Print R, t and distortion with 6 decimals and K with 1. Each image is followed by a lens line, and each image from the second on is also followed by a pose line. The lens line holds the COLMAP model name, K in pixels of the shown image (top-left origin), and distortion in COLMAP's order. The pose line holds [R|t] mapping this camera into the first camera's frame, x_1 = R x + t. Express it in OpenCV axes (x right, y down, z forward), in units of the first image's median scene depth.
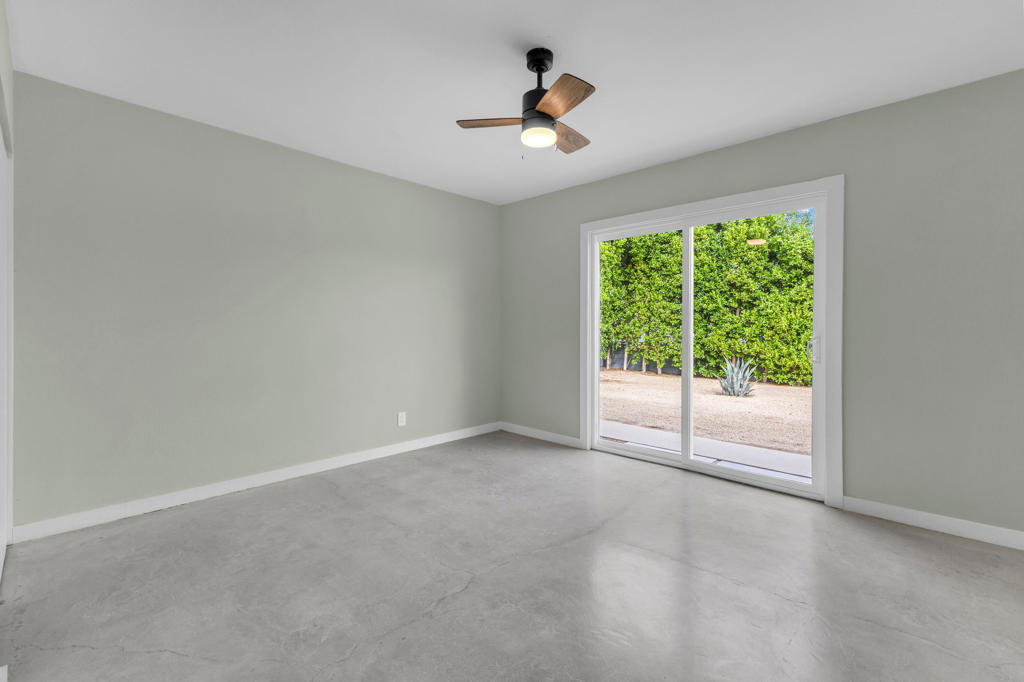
lens RADIAL K [[441.0, 0, 513.8], [0, 441.0, 337.8], [0, 0, 1]] dist [0.013739, -0.000745]
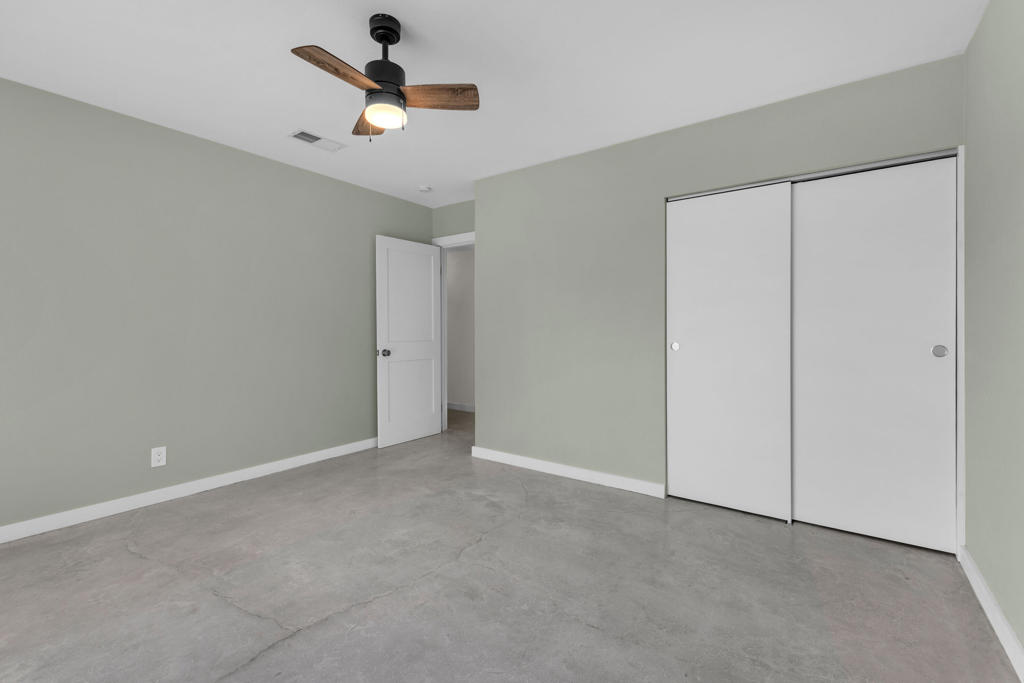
lens RADIAL K [[441.0, 0, 513.8], [0, 441.0, 338.3], [0, 0, 1]] dist [0.013739, -0.000745]
pose [[-0.991511, 0.001113, -0.130019, -0.088385], [-0.003516, 0.999368, 0.035366, -0.041709], [0.129976, 0.035523, -0.990881, 2.070251]]
